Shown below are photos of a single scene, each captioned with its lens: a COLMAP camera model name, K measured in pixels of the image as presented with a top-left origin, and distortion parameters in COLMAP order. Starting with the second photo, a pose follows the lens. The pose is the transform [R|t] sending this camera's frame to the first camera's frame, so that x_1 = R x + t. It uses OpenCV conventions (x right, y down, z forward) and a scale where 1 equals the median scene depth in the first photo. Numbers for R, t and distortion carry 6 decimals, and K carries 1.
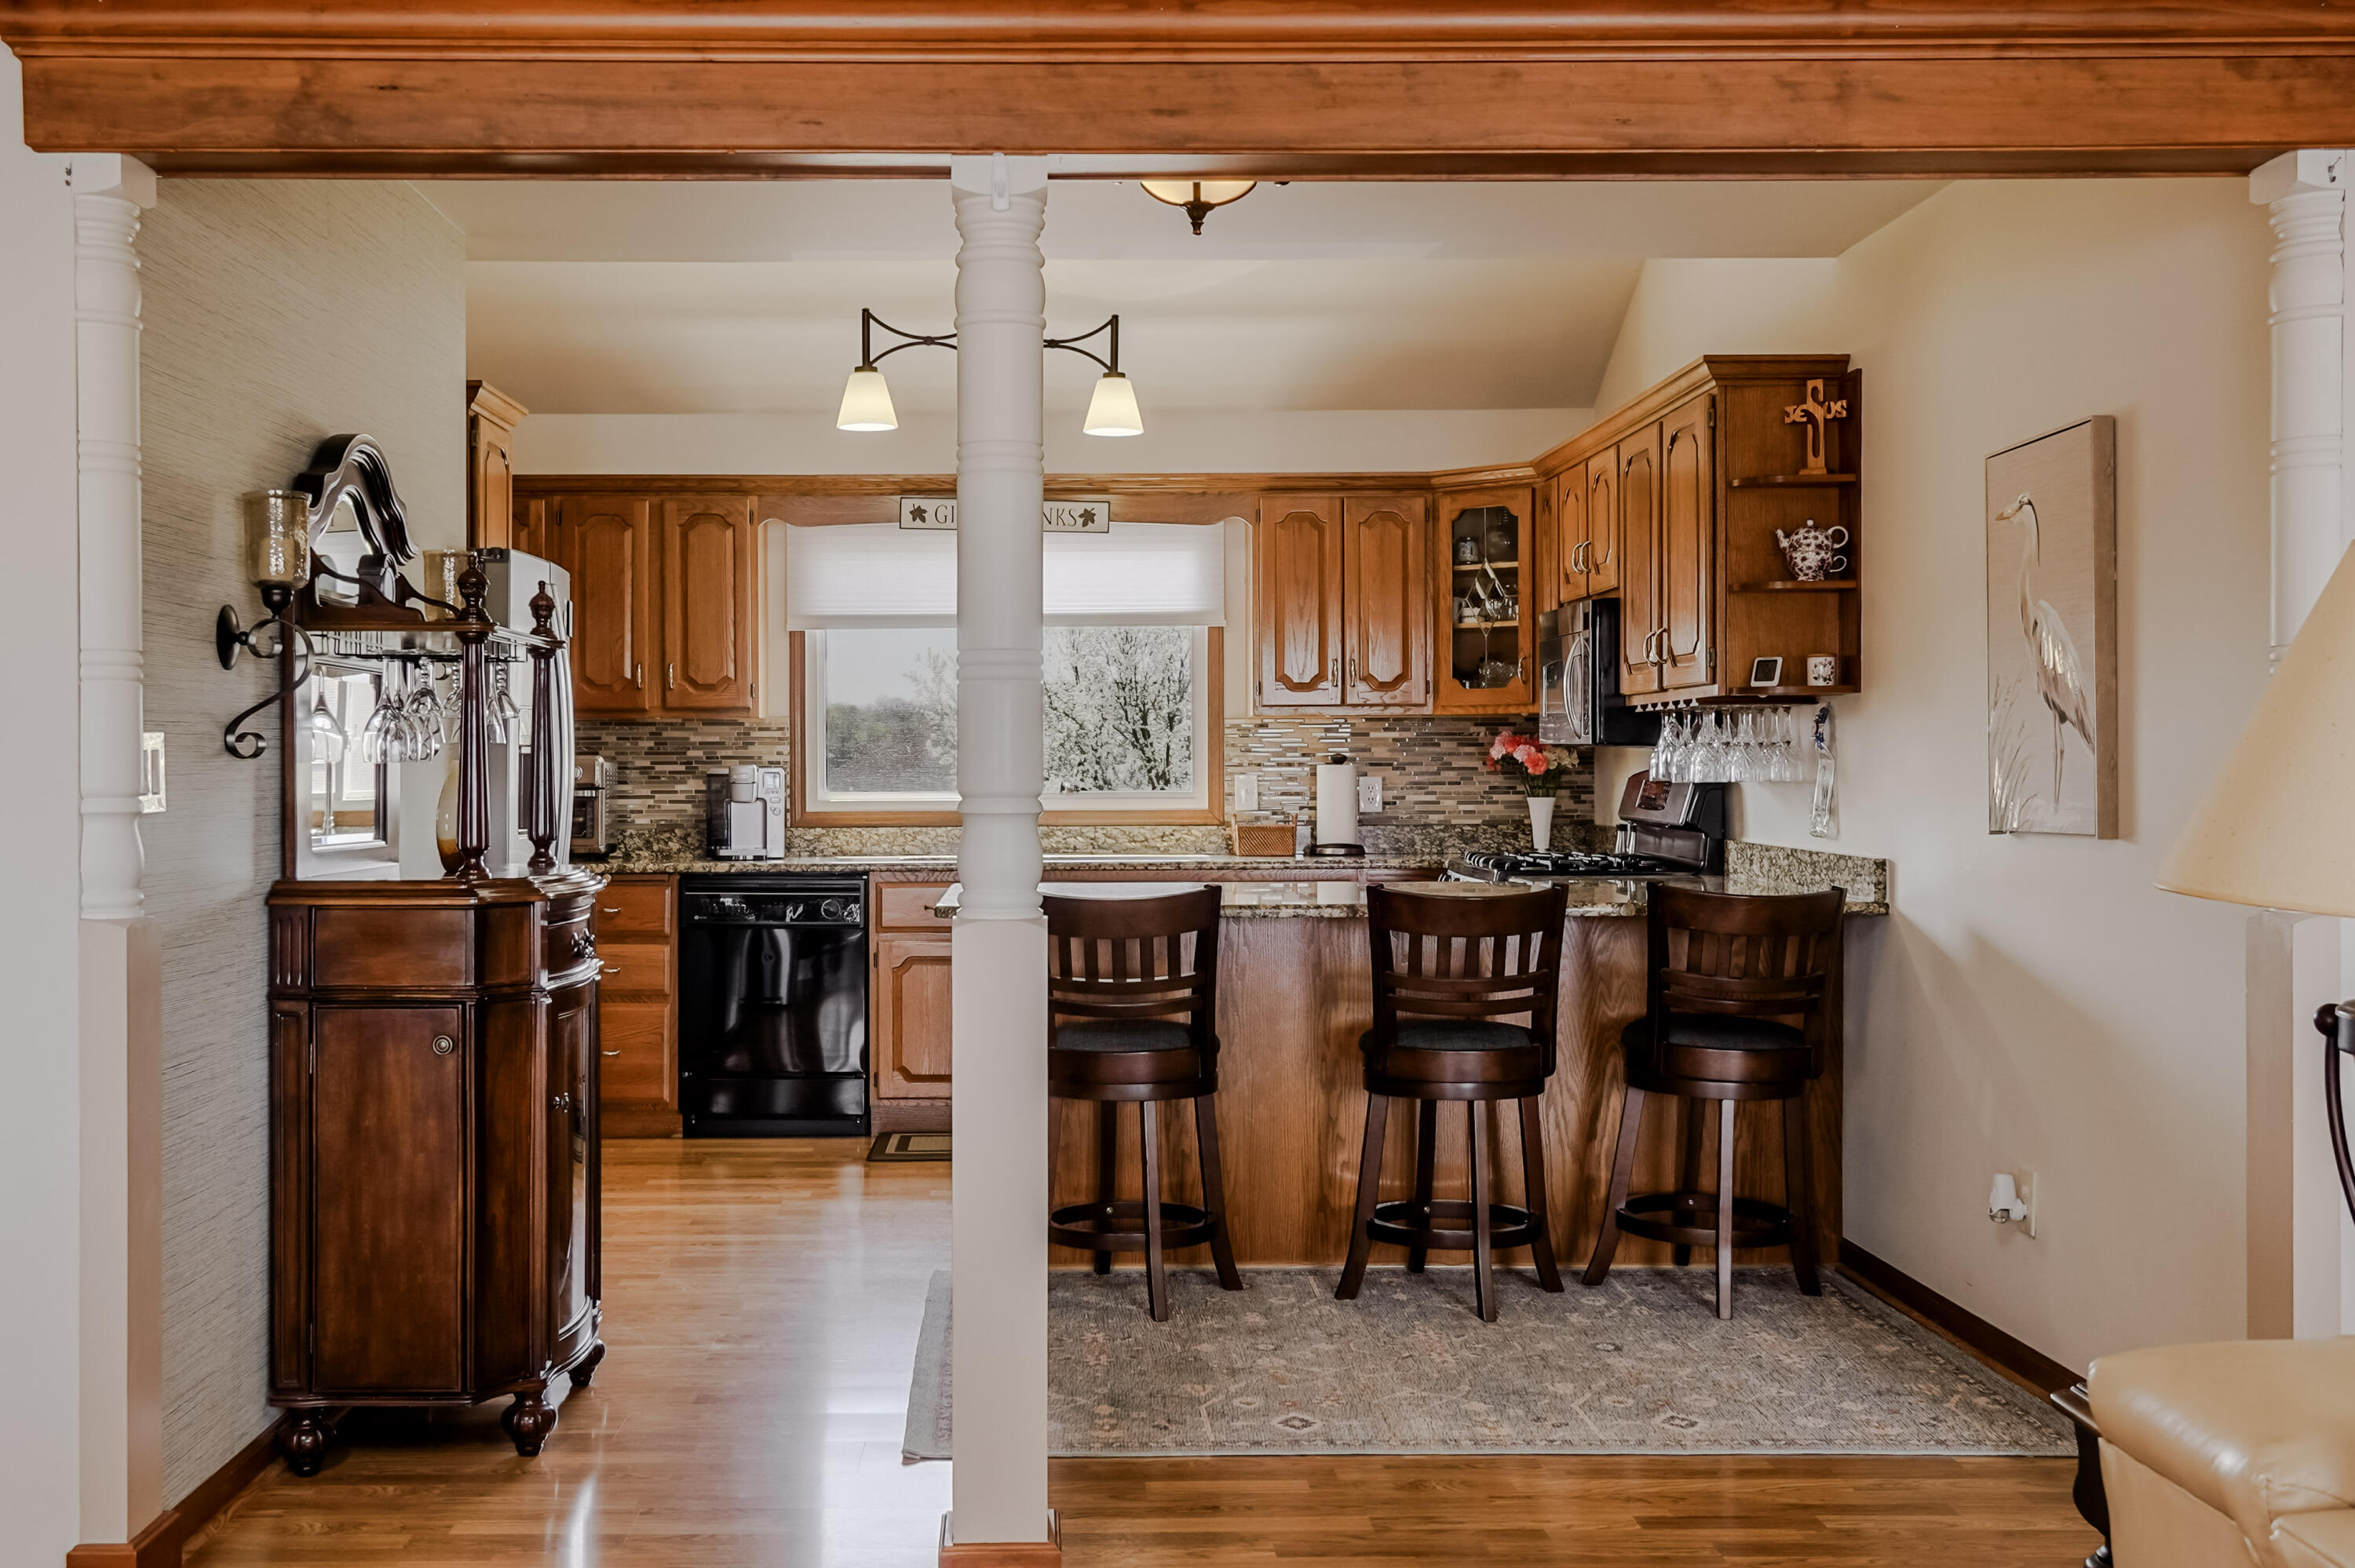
lens RADIAL K [[2406.8, 0, 1063.0], [0, 2406.8, 782.4], [0, 0, 1]] dist [0.009830, 0.037614]
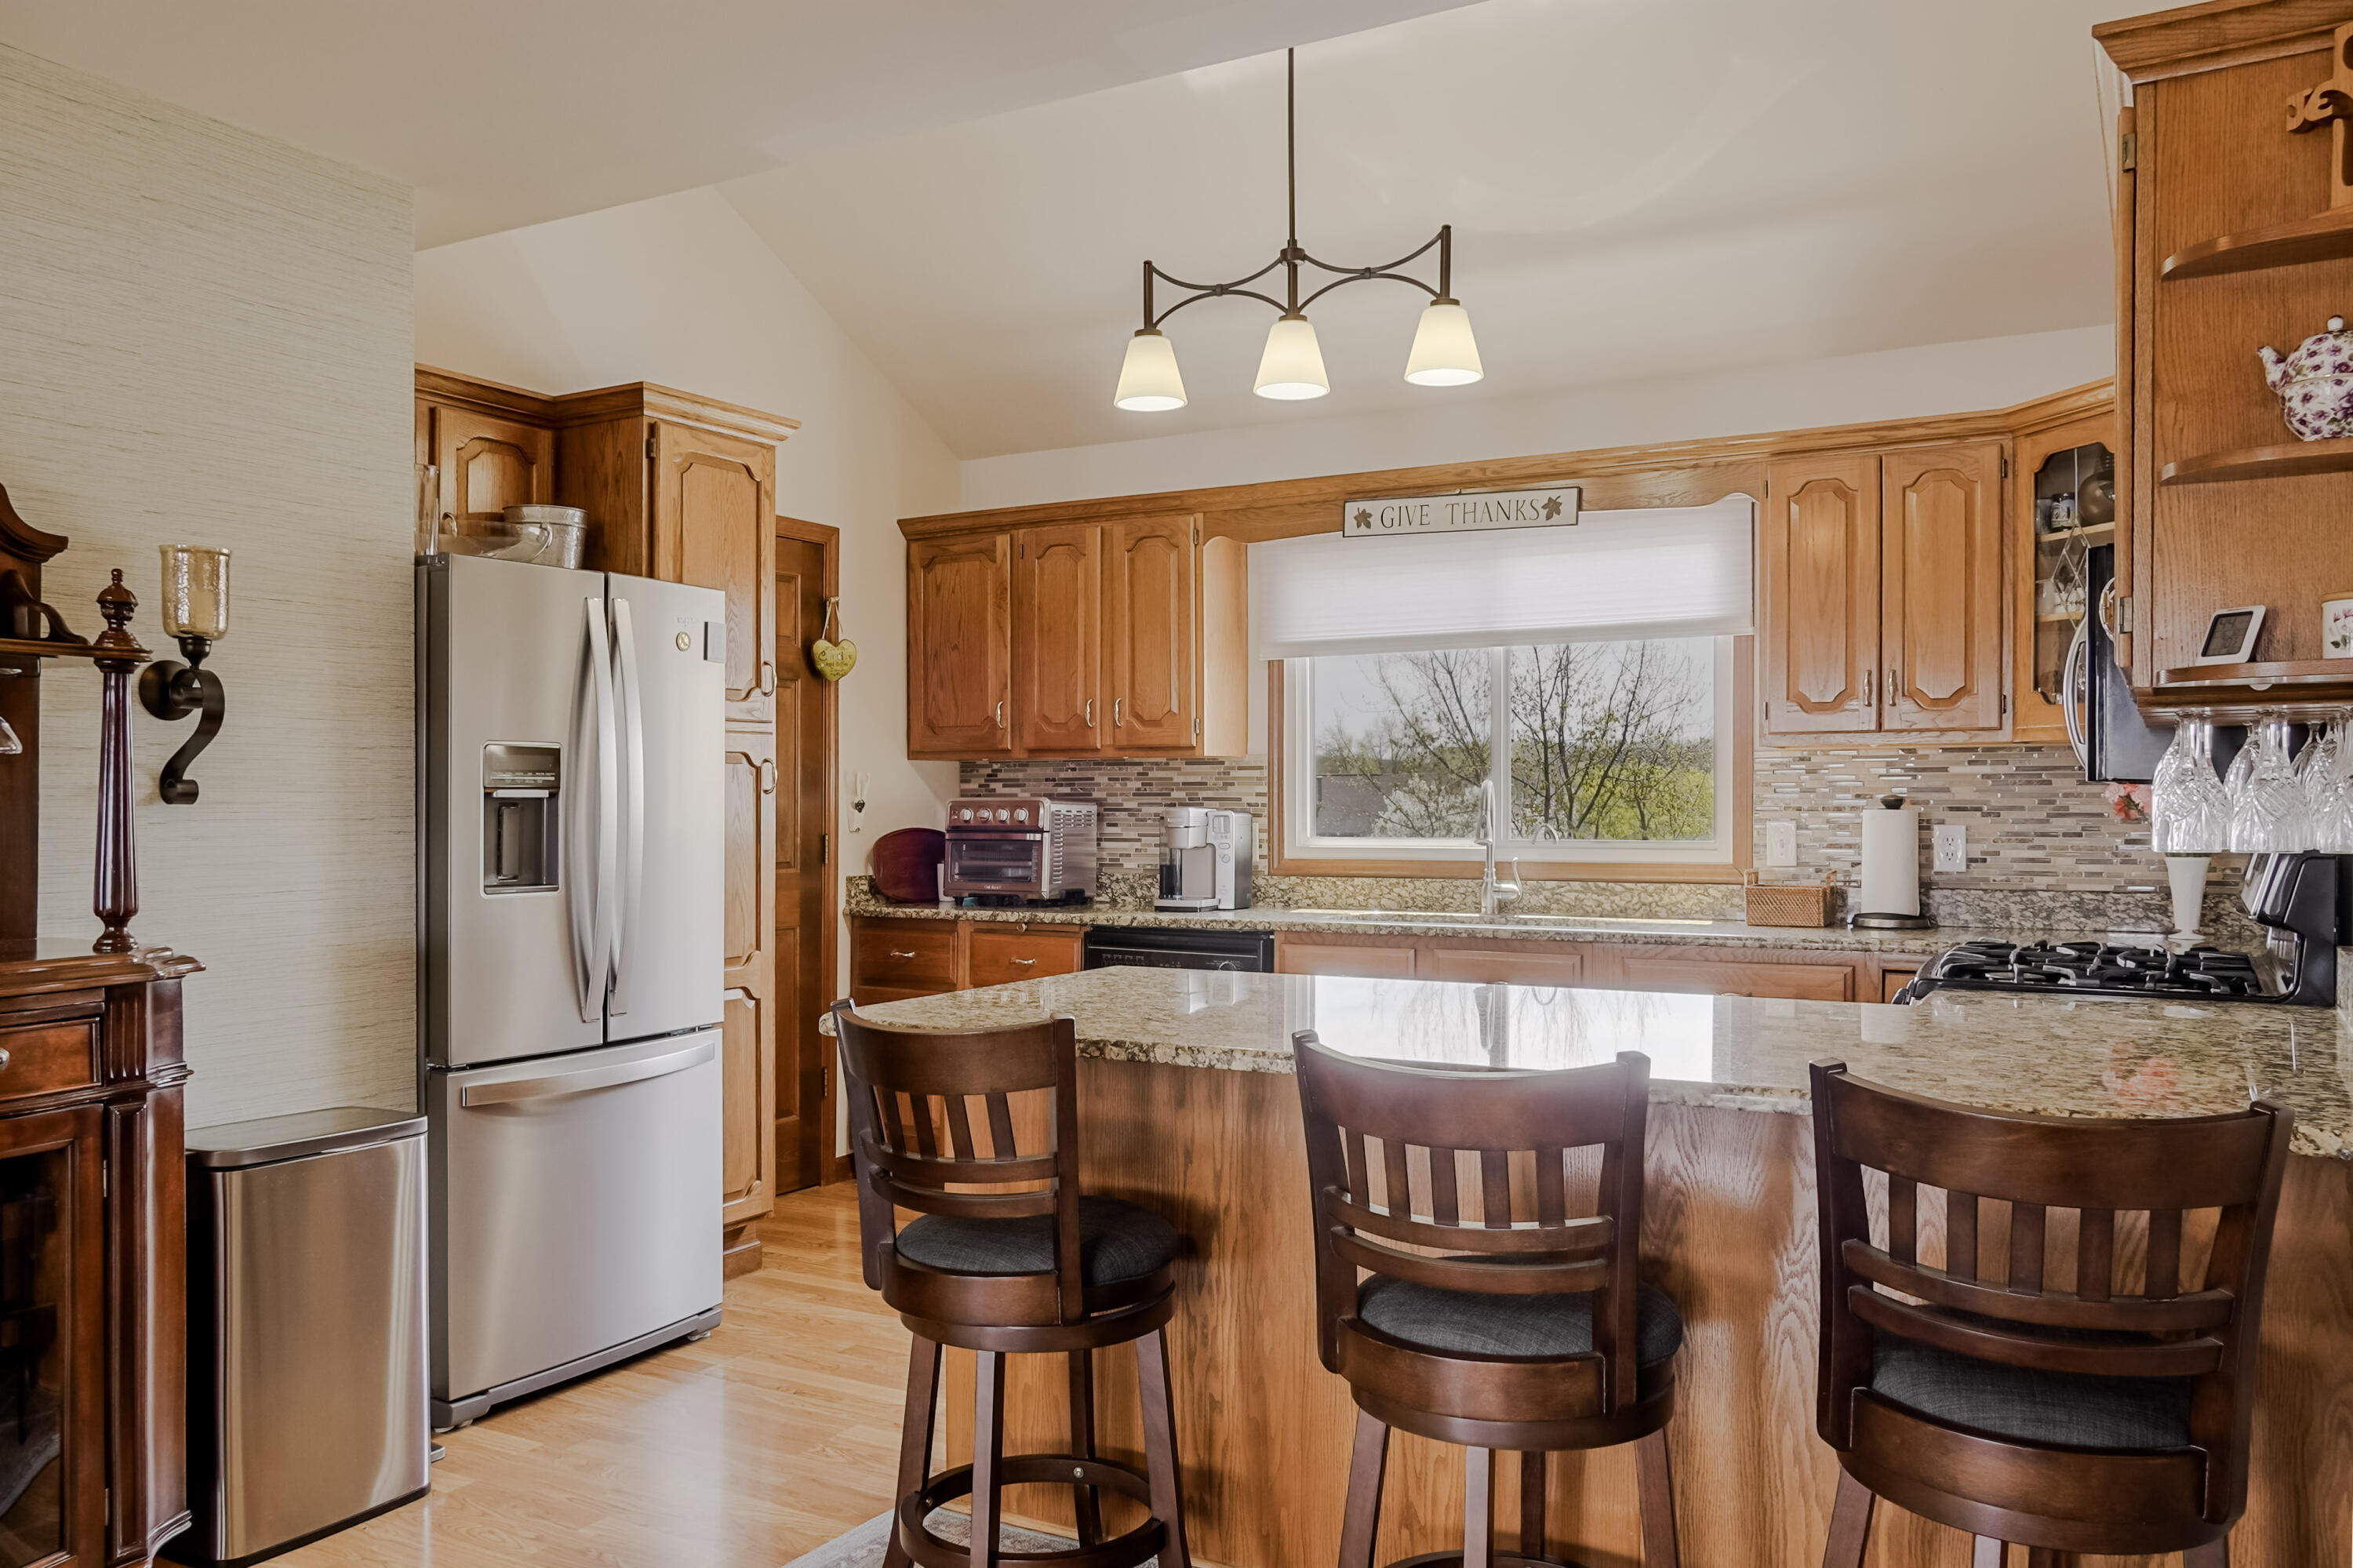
lens RADIAL K [[1782.3, 0, 1194.2], [0, 1782.3, 814.5], [0, 0, 1]] dist [-0.040747, 0.053883]
pose [[0.869690, 0.005190, -0.493571, 0.204361], [-0.004321, 0.999986, 0.002901, -0.006533], [0.493580, -0.000390, 0.869700, 0.411509]]
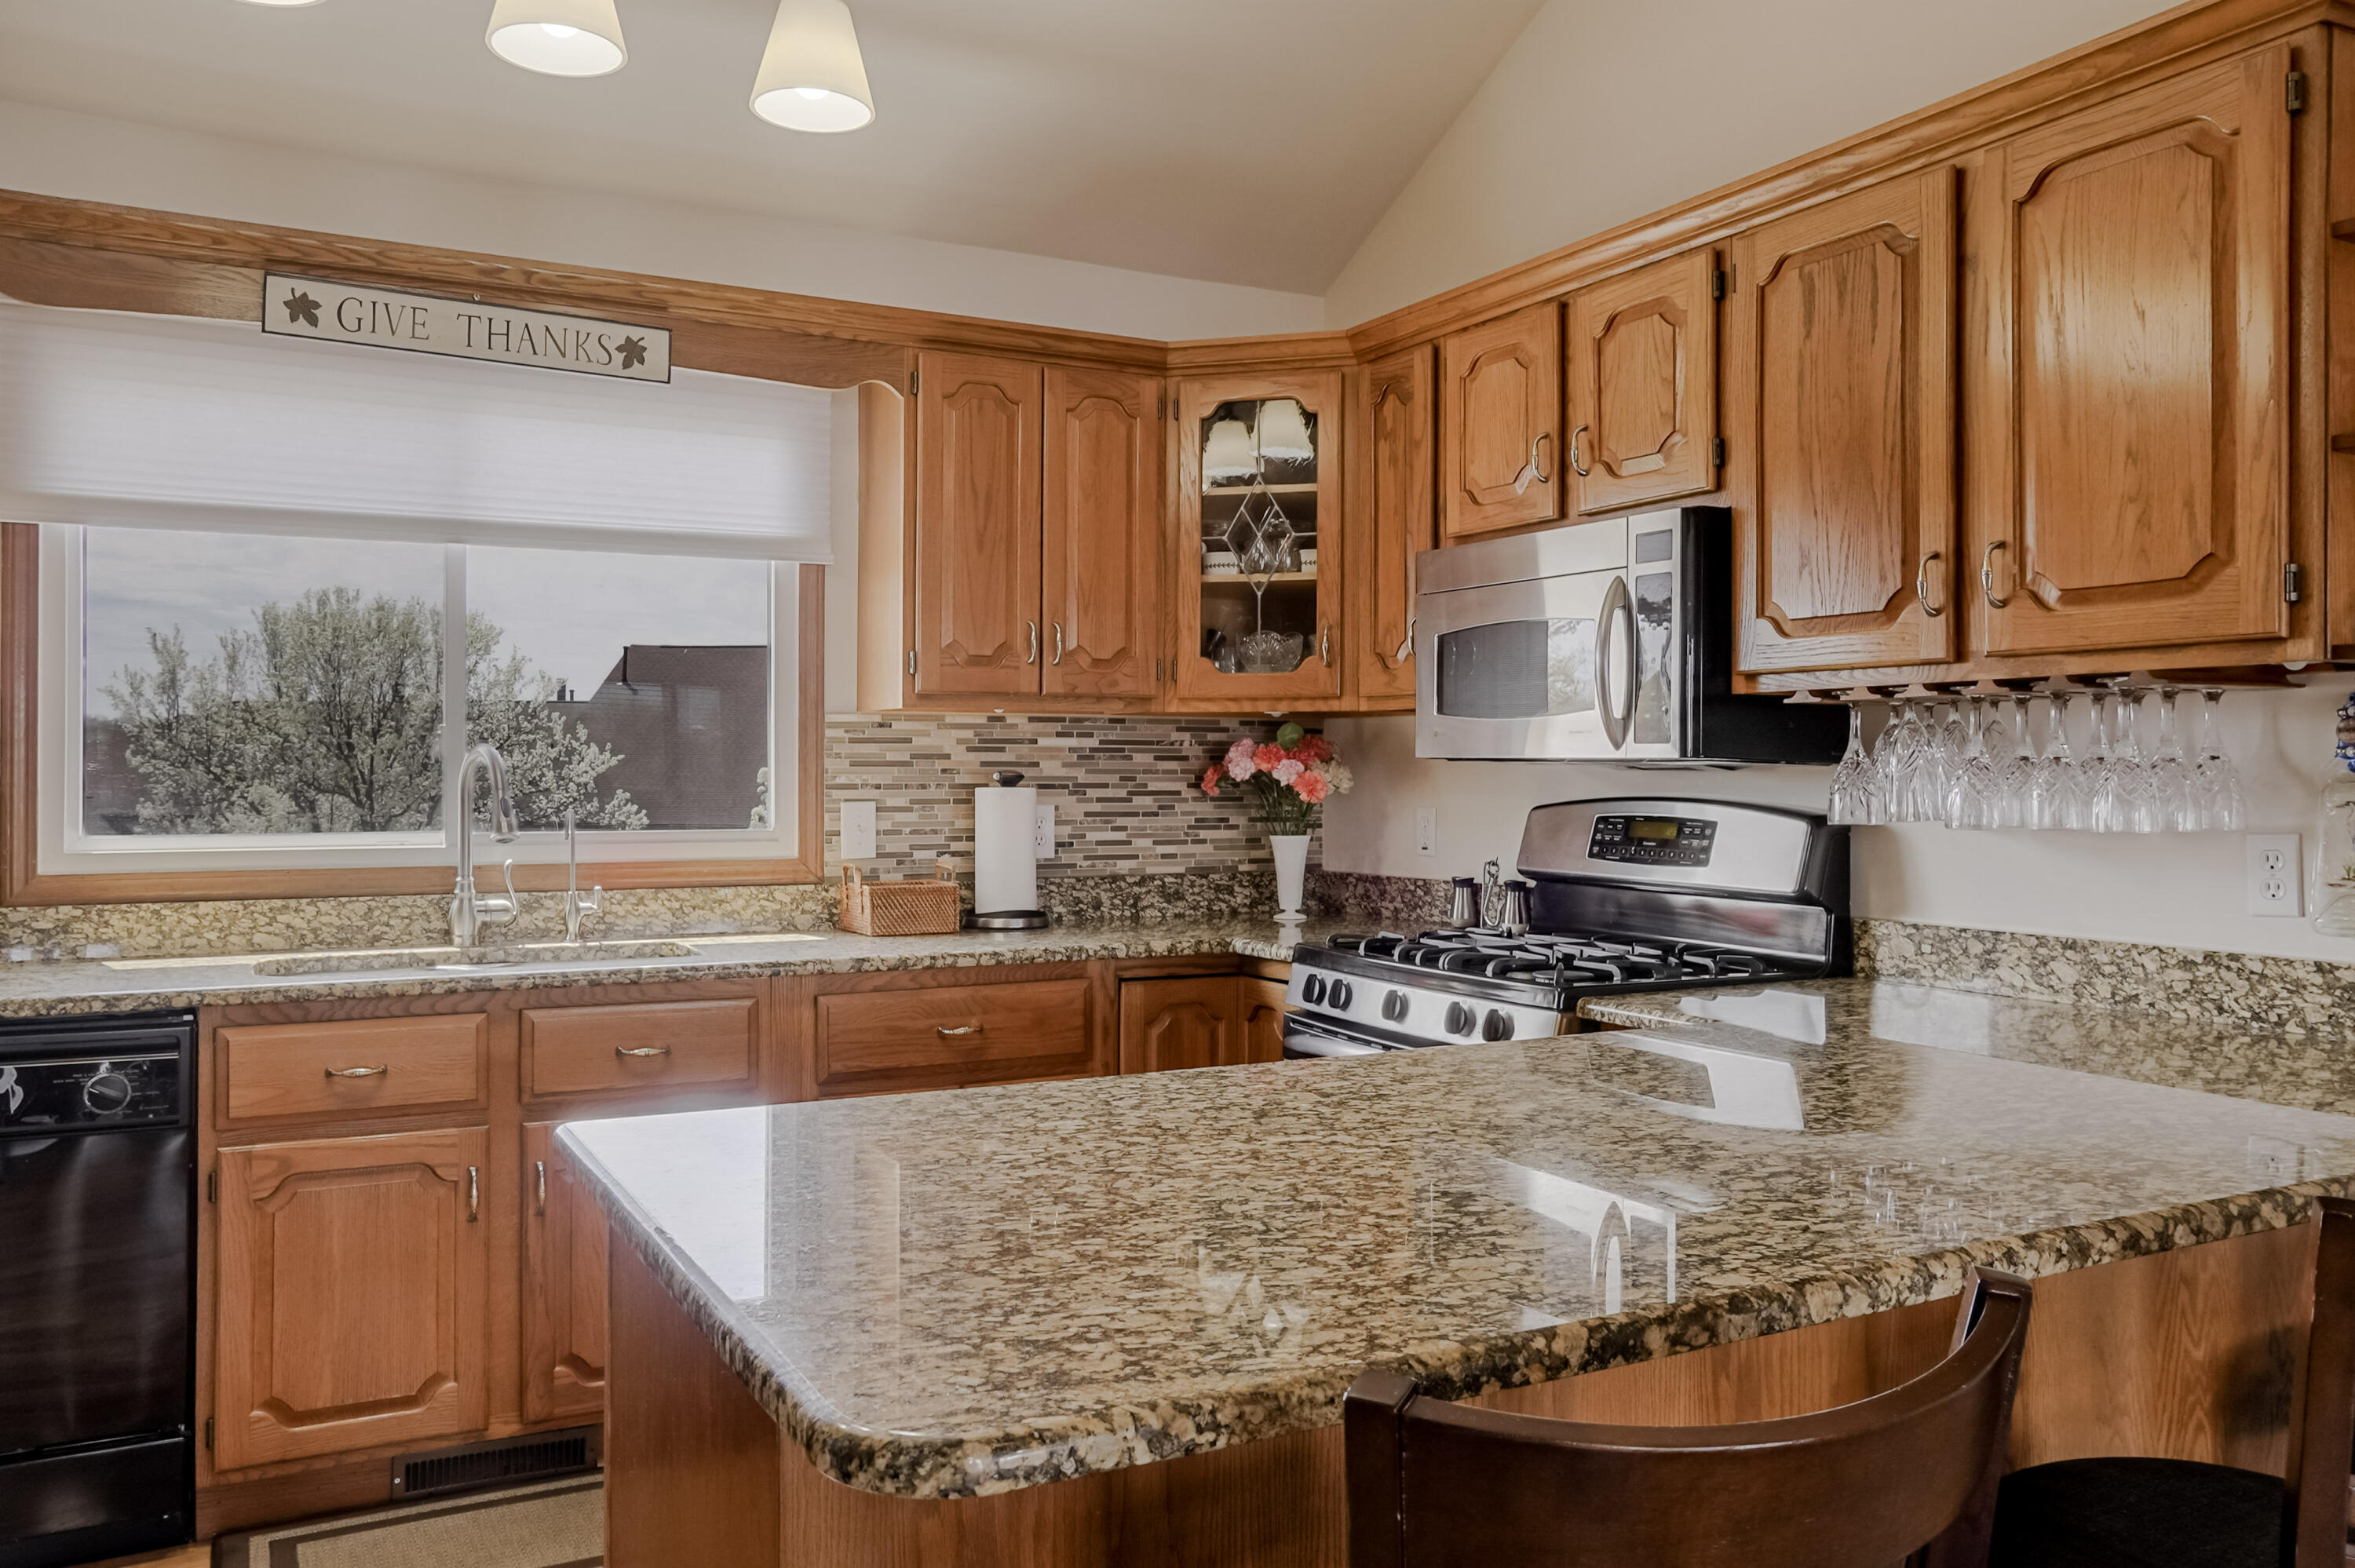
lens RADIAL K [[1775.3, 0, 1175.1], [0, 1775.3, 760.6], [0, 0, 1]] dist [-0.043894, 0.061782]
pose [[0.883488, 0.009395, 0.468360, -0.070962], [-0.002067, 0.999867, -0.016156, -0.007057], [-0.468450, 0.013306, 0.883390, 0.572484]]
